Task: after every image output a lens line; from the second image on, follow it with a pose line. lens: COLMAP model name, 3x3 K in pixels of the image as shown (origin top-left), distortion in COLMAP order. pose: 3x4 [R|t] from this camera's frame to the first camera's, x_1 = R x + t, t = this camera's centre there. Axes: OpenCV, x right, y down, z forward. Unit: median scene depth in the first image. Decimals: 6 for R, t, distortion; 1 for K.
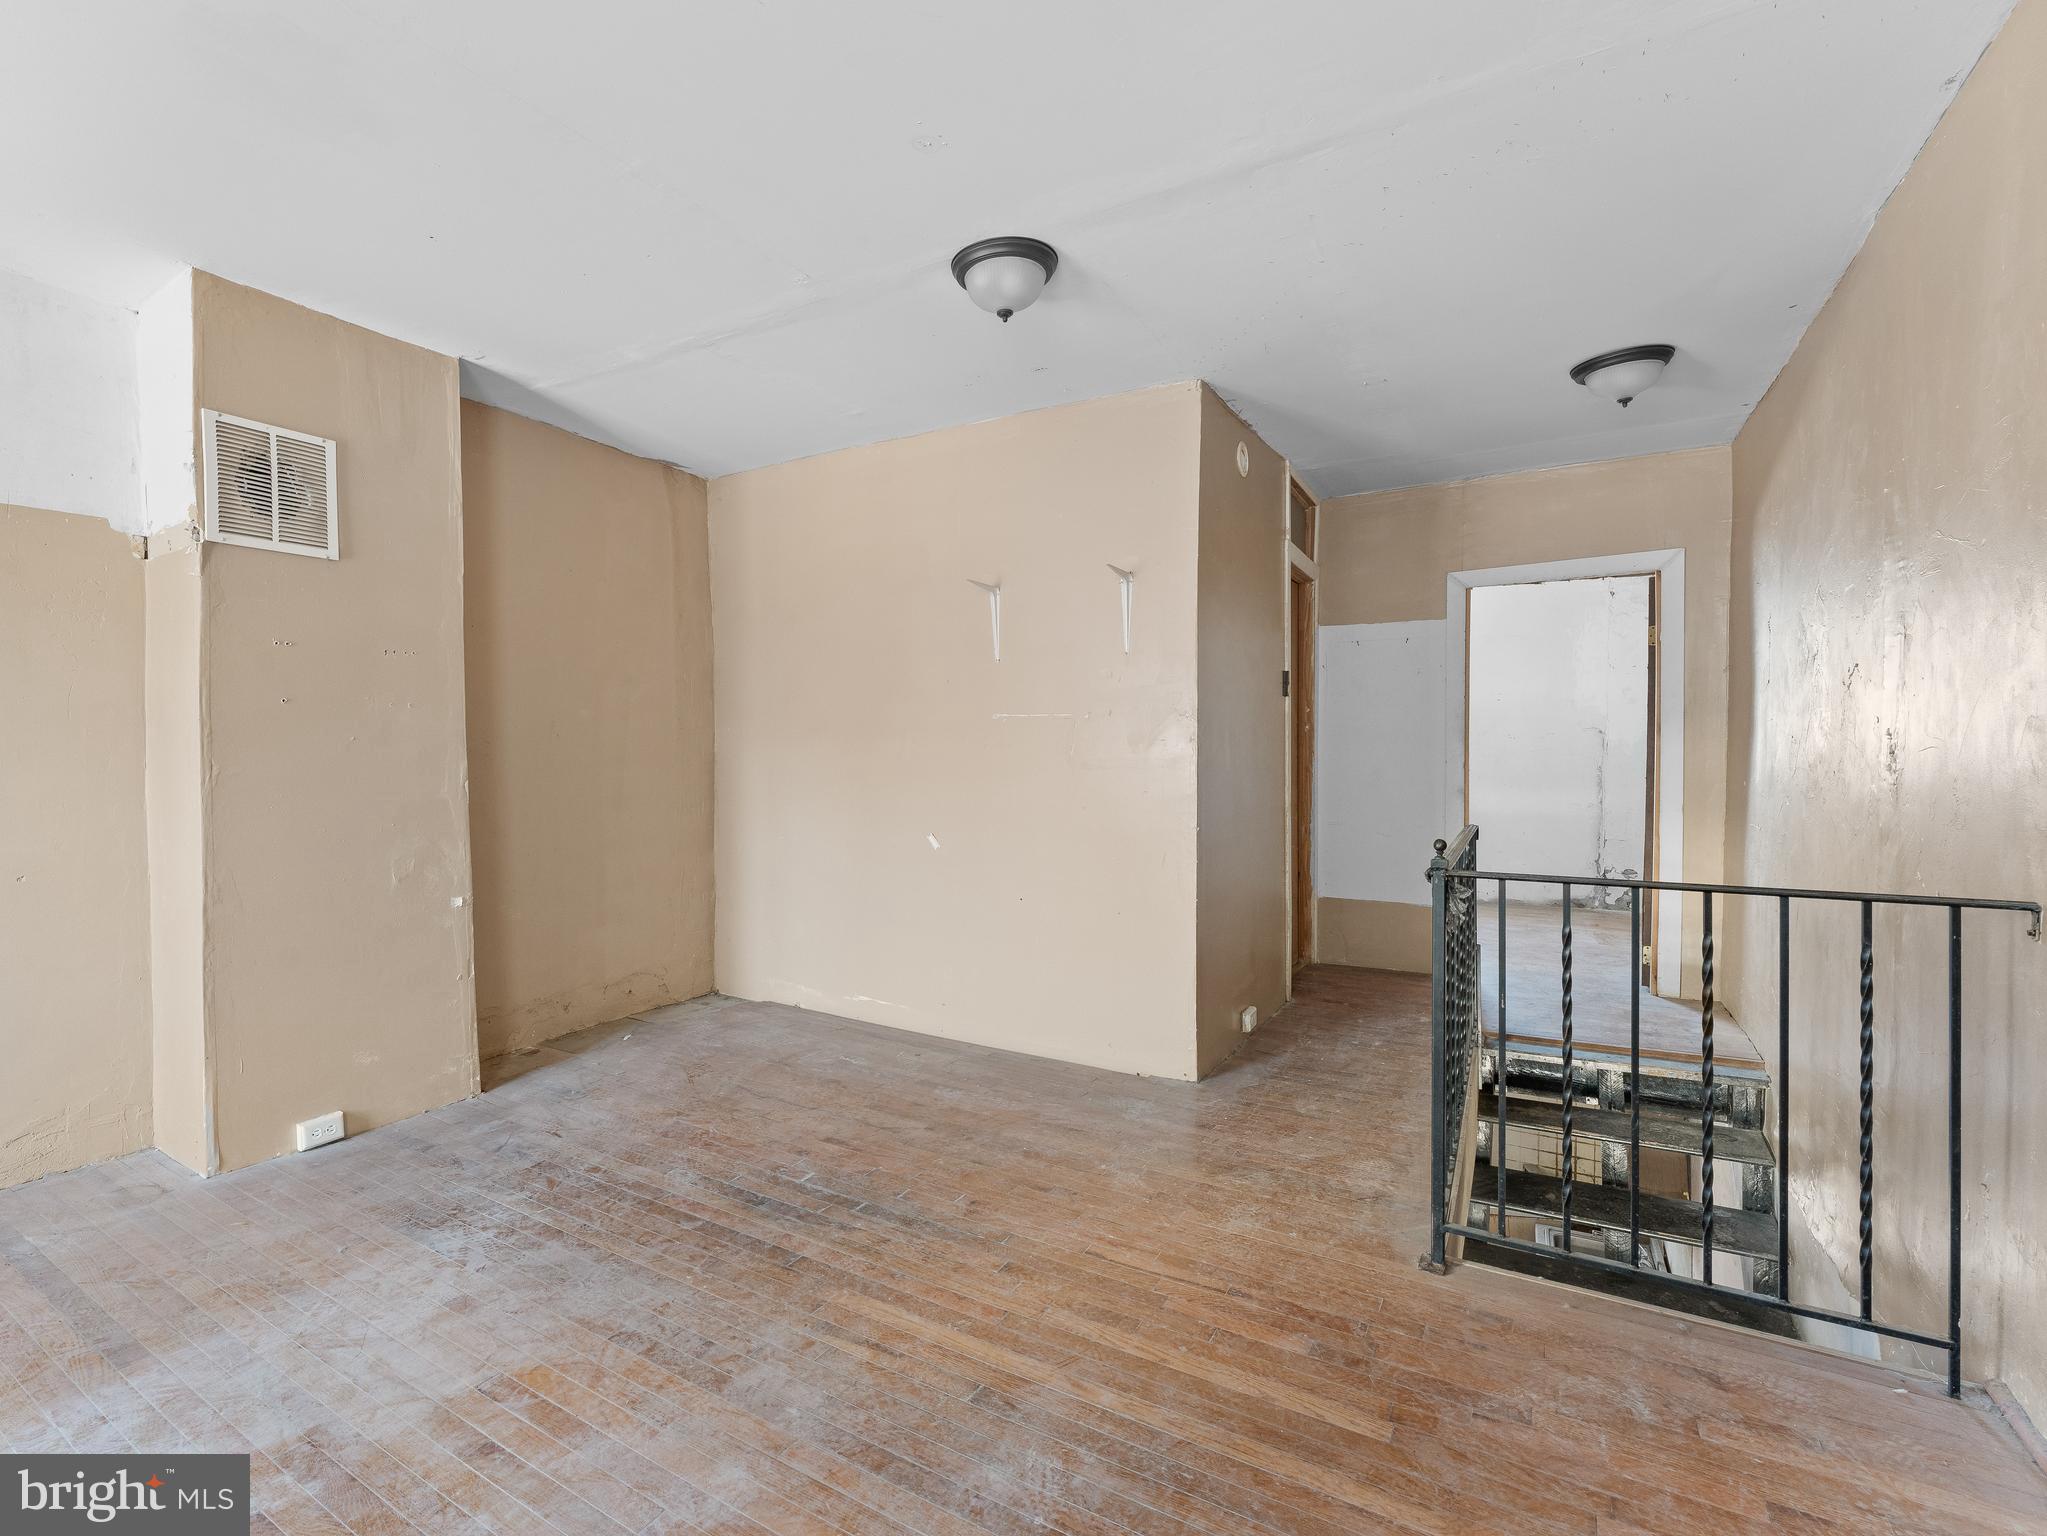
lens RADIAL K [[936.6, 0, 966.6], [0, 936.6, 758.0], [0, 0, 1]] dist [-0.000135, -0.000322]
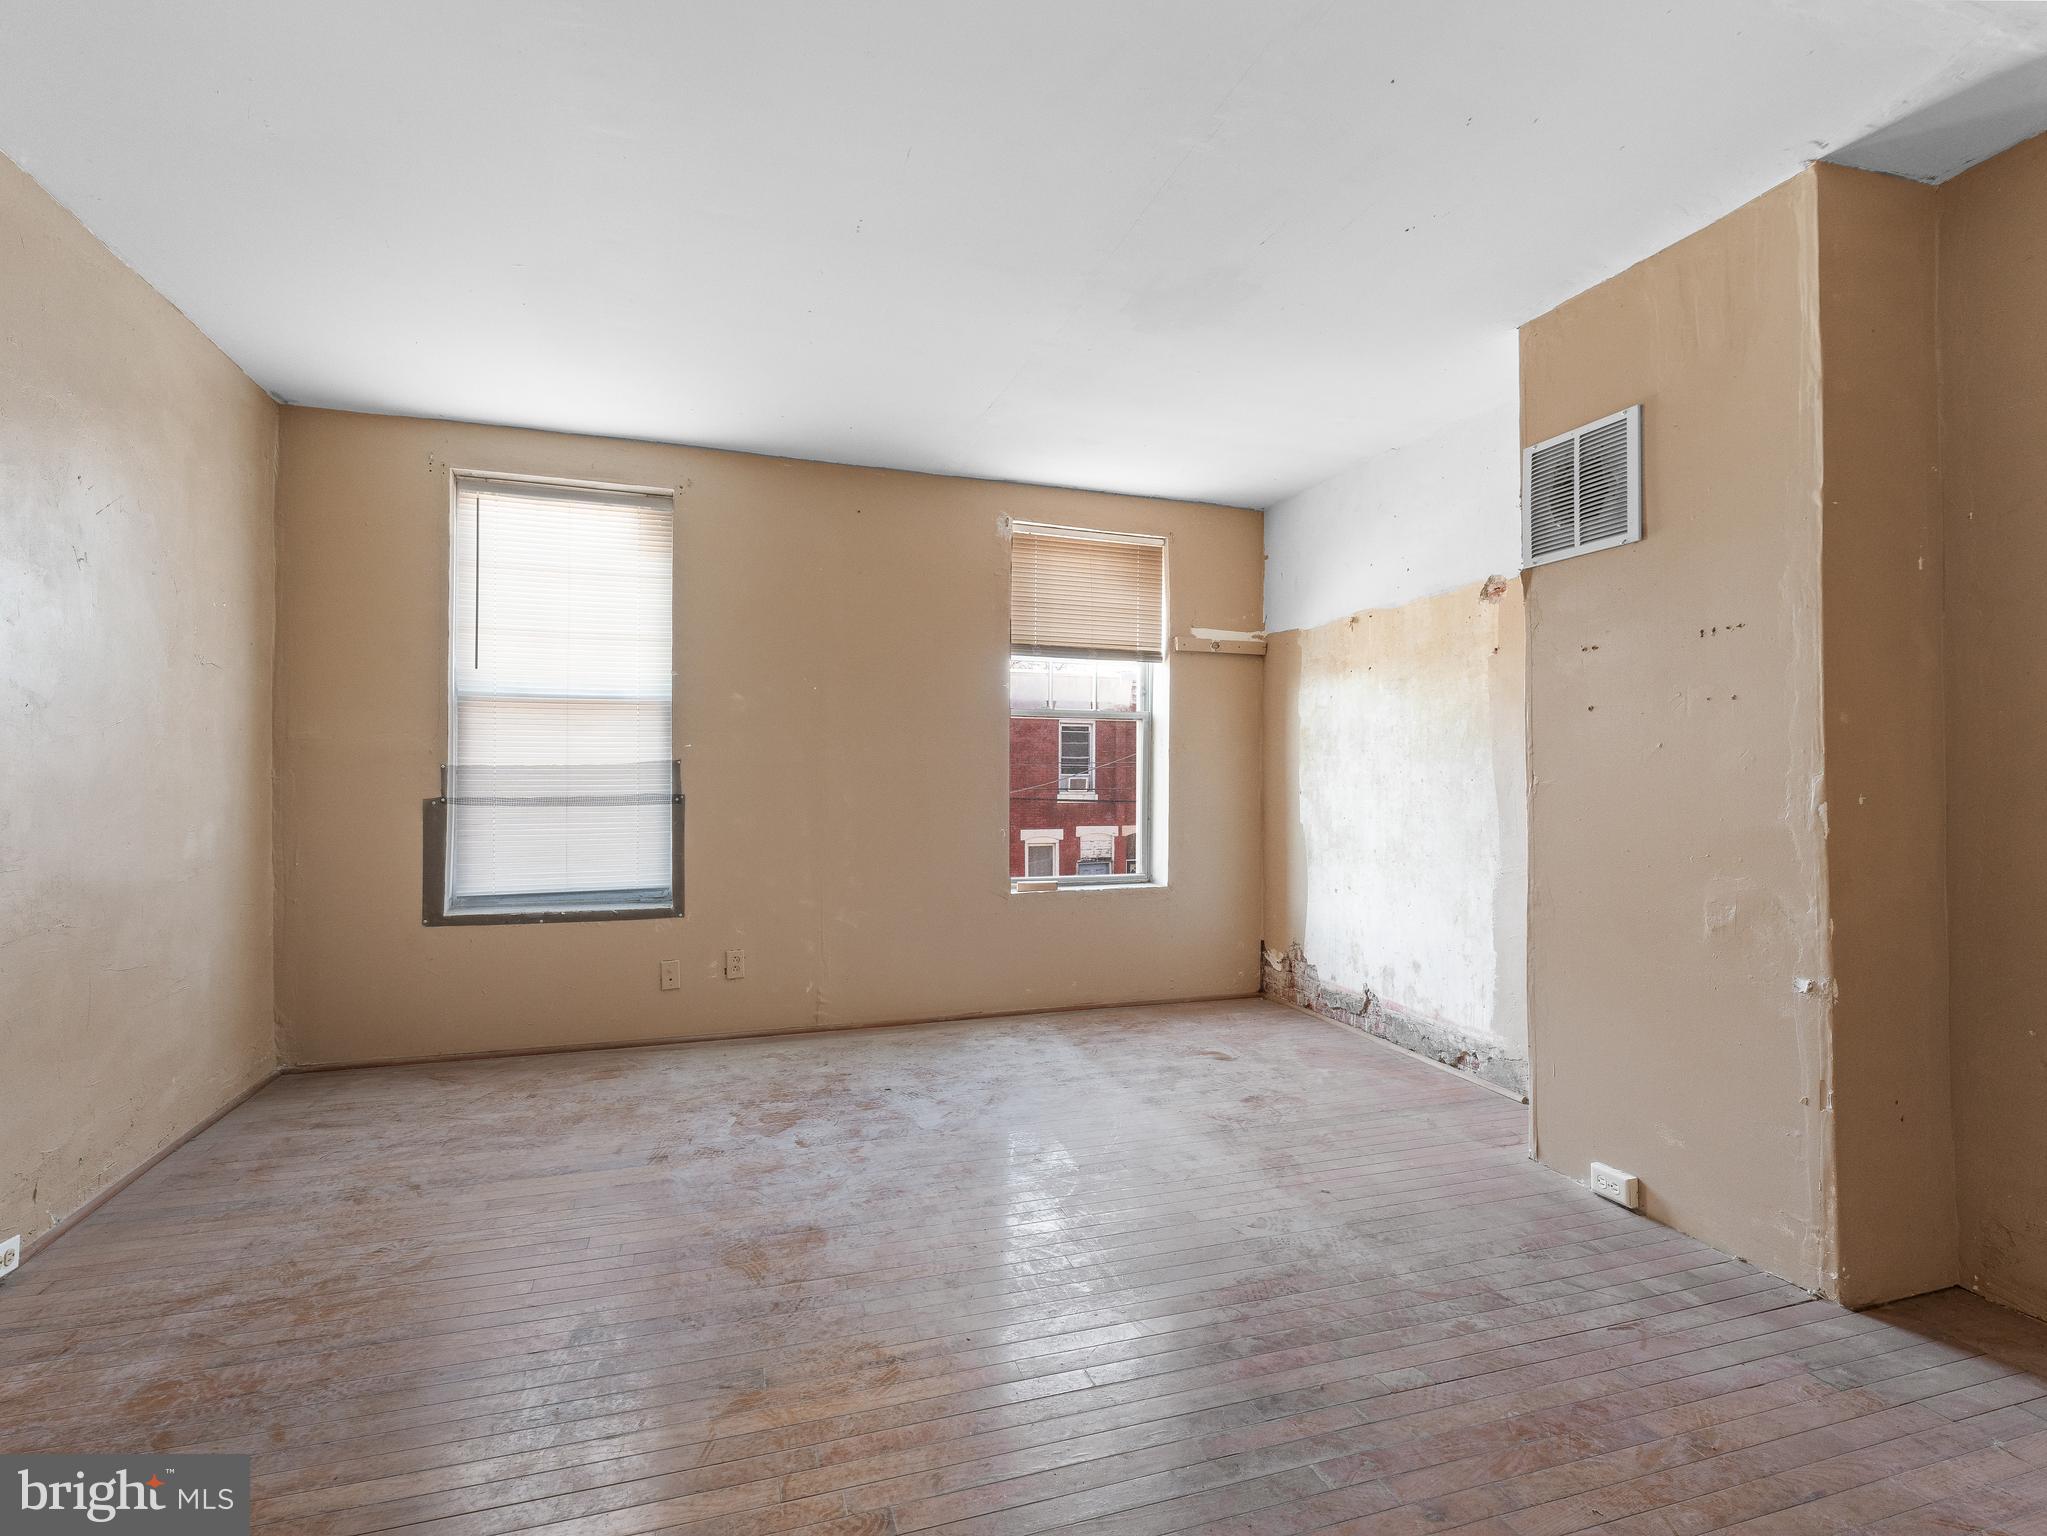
lens RADIAL K [[1007.2, 0, 1029.9], [0, 1007.2, 772.9], [0, 0, 1]] dist [-0.006377, 0.001041]
pose [[-0.660581, -0.005770, -0.750732, 0.418694], [-0.006633, 0.999976, -0.001848, 0.010091], [0.750725, 0.003759, -0.660604, 1.258871]]
